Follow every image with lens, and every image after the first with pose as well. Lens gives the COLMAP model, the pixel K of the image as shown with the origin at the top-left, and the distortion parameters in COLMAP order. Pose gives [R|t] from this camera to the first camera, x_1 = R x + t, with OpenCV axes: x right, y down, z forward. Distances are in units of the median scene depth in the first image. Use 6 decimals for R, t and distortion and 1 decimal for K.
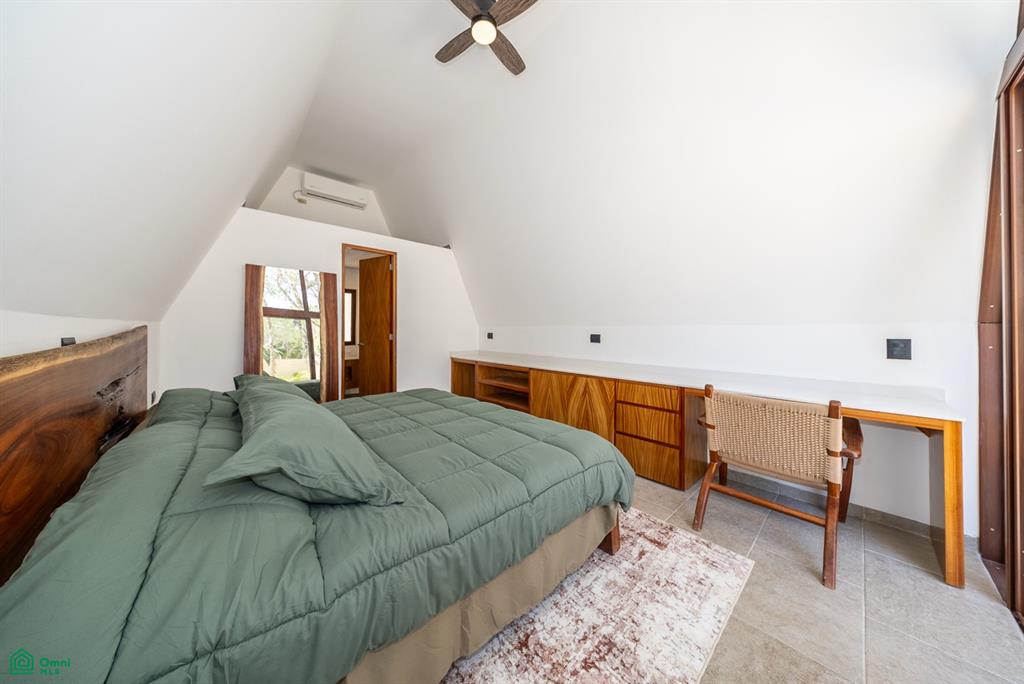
lens RADIAL K [[306.0, 0, 498.7], [0, 306.0, 332.8], [0, 0, 1]] dist [-0.000375, -0.000683]
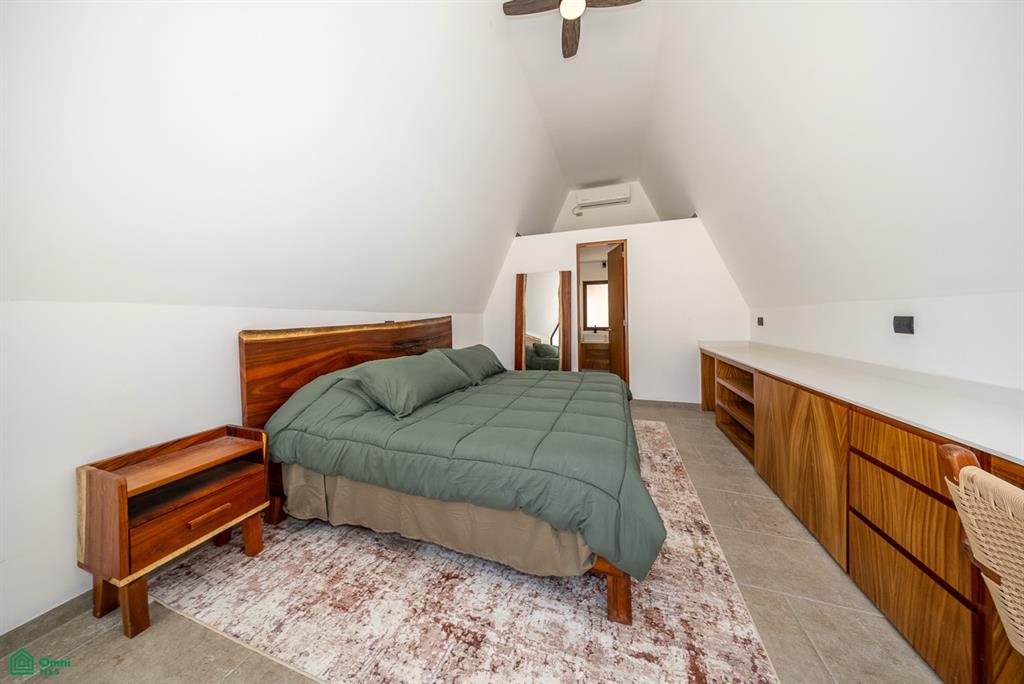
lens RADIAL K [[306.0, 0, 527.9], [0, 306.0, 322.8], [0, 0, 1]] dist [-0.000375, -0.000683]
pose [[0.520407, -0.000243, -0.853918, 0.924450], [0.008070, 0.999957, 0.004633, 0.015886], [0.853880, -0.009302, 0.520387, 0.478230]]
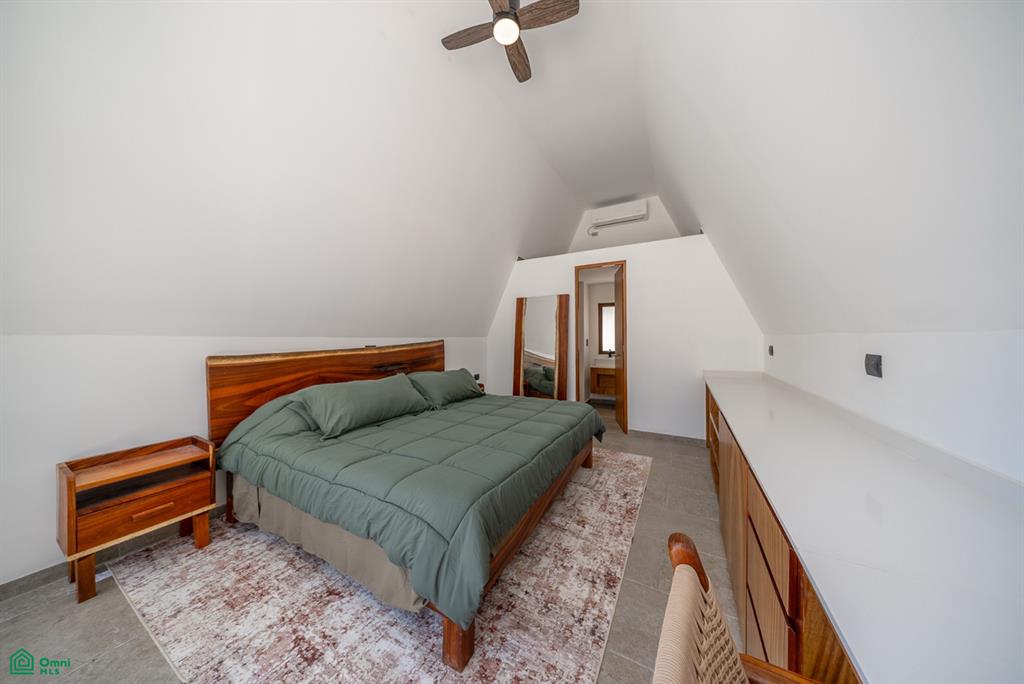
lens RADIAL K [[306.0, 0, 532.5], [0, 306.0, 341.5], [0, 0, 1]] dist [-0.000375, -0.000683]
pose [[0.364999, 0.004788, -0.930996, 1.151290], [-0.003194, 0.999987, 0.003891, -0.029941], [0.931002, 0.001554, 0.365010, 0.962054]]
